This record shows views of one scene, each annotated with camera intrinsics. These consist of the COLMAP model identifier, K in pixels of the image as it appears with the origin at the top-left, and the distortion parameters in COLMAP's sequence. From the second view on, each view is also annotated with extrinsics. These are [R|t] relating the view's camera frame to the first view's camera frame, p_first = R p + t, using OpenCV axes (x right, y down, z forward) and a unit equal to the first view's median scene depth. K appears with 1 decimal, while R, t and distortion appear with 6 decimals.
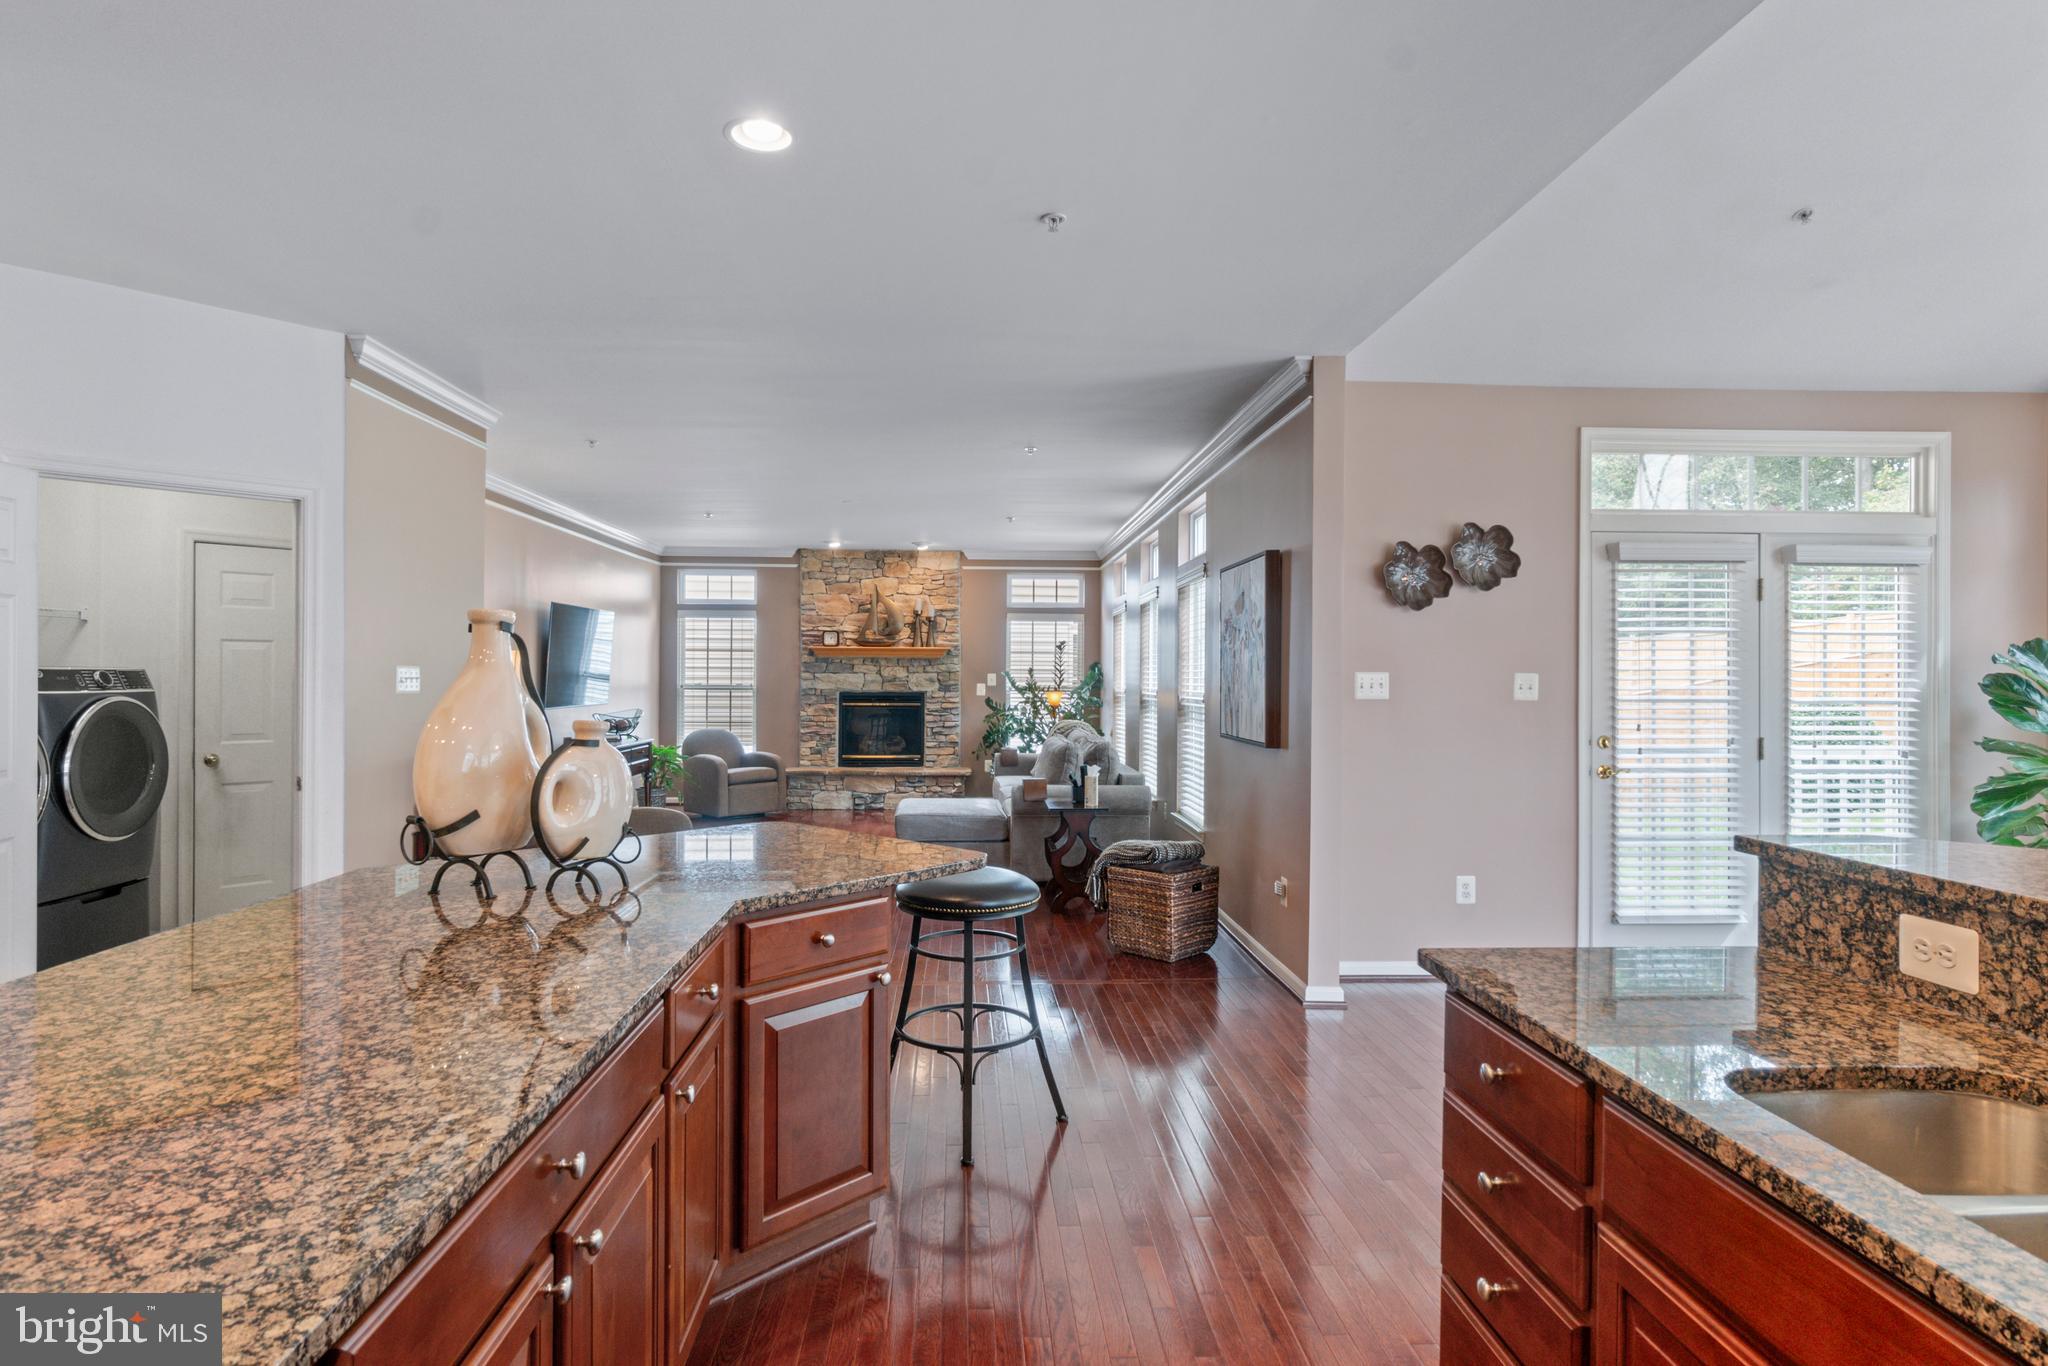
lens RADIAL K [[1081.2, 0, 1027.3], [0, 1081.2, 679.4], [0, 0, 1]] dist [0.002784, 0.000701]
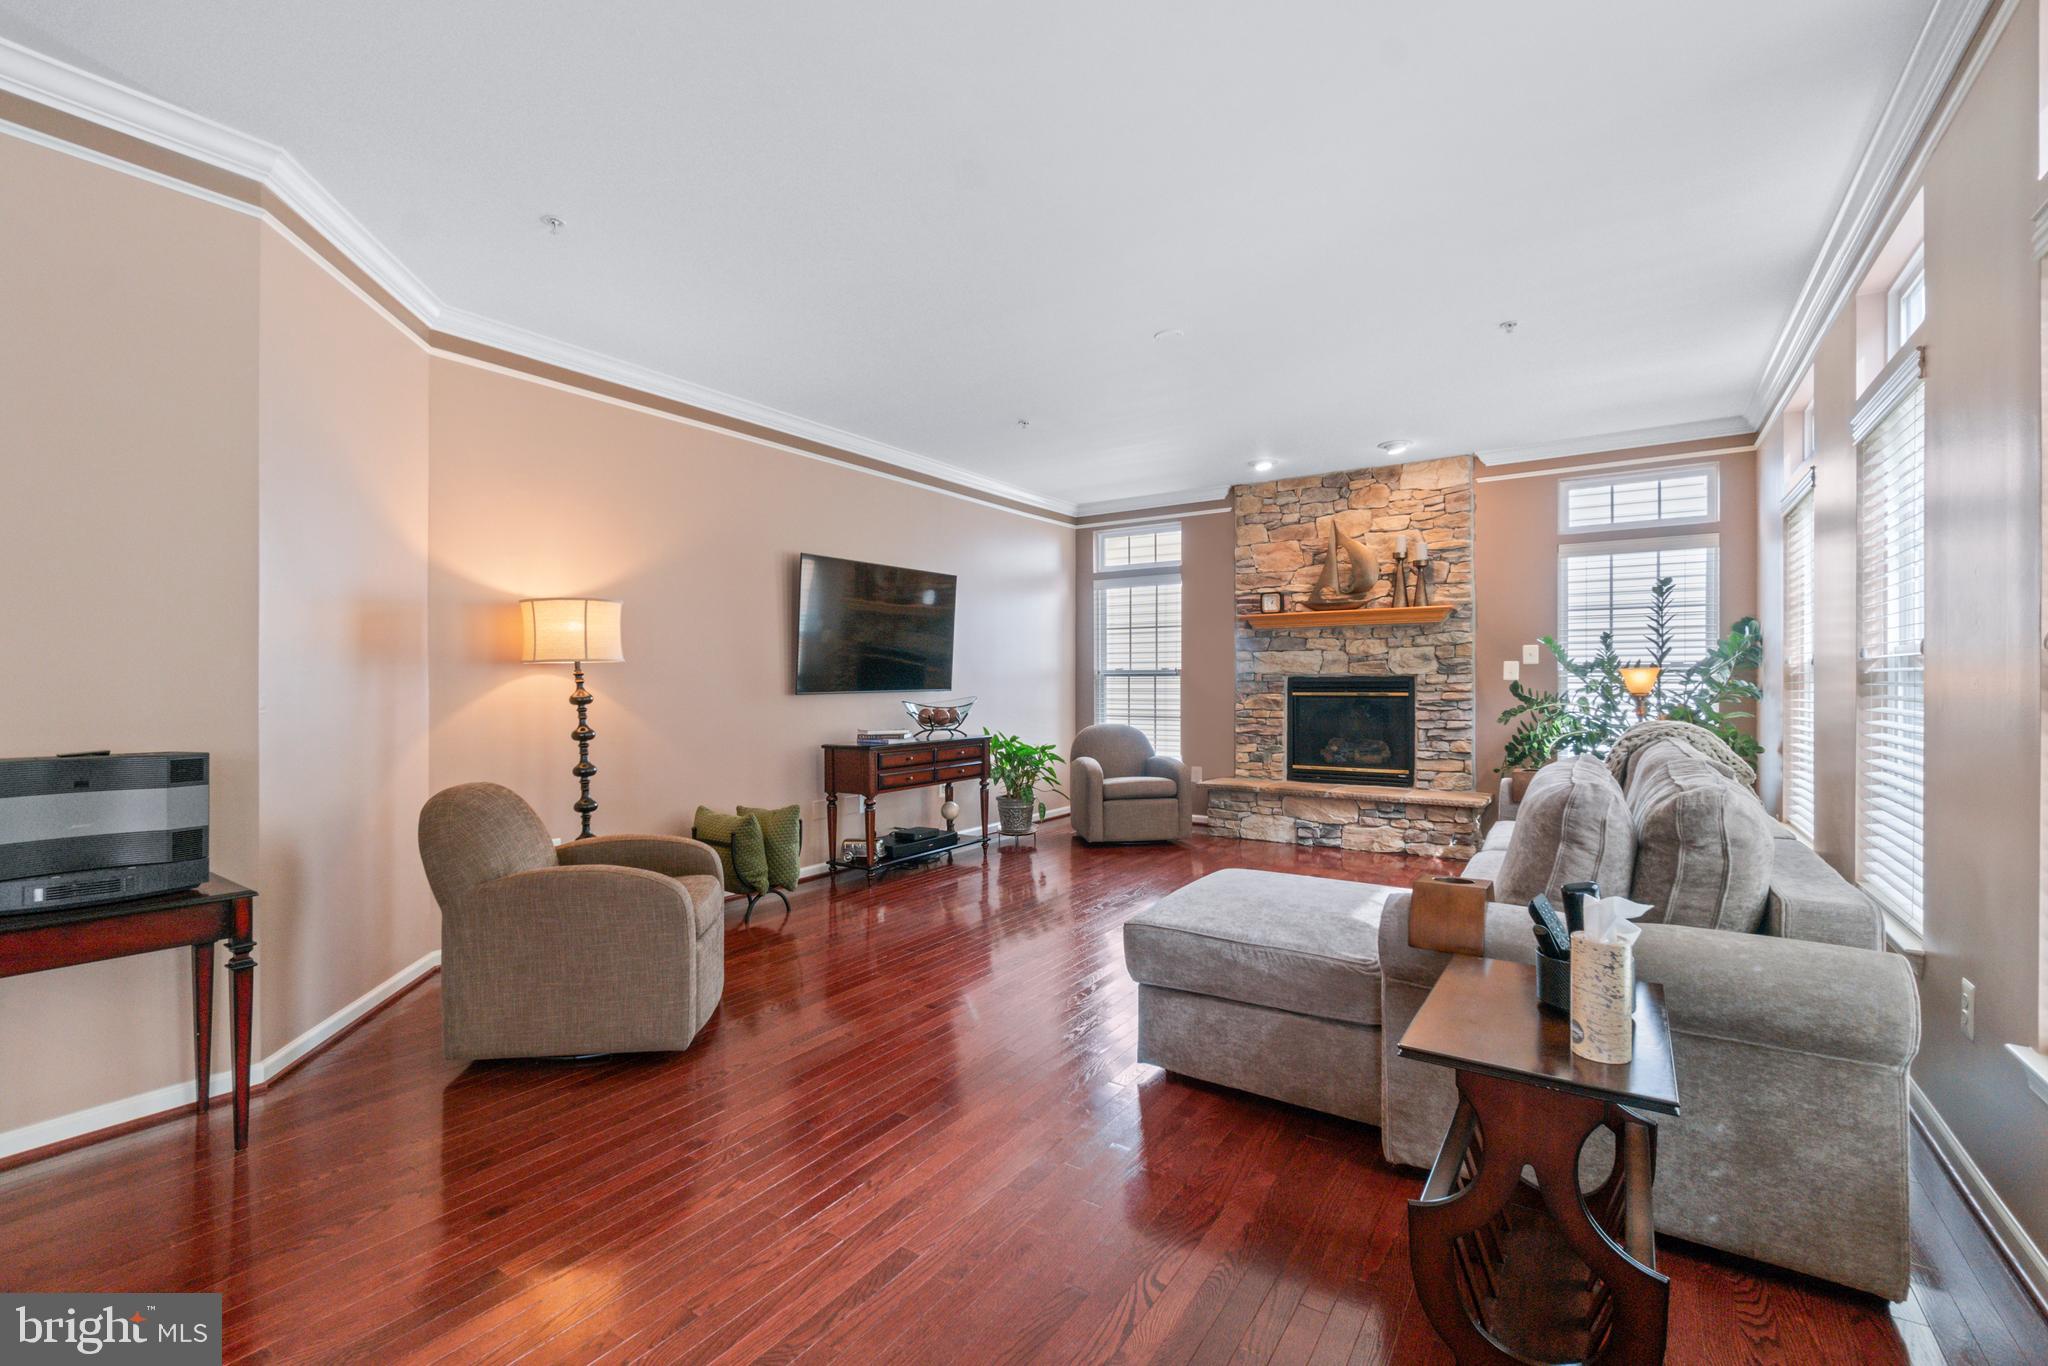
lens RADIAL K [[890.4, 0, 1018.3], [0, 890.4, 685.2], [0, 0, 1]] dist [0.000133, -0.000157]
pose [[0.795451, -0.006910, -0.605979, 0.043249], [0.007550, 0.999970, -0.001492, 0.016749], [0.605971, -0.003388, 0.795479, 0.419621]]
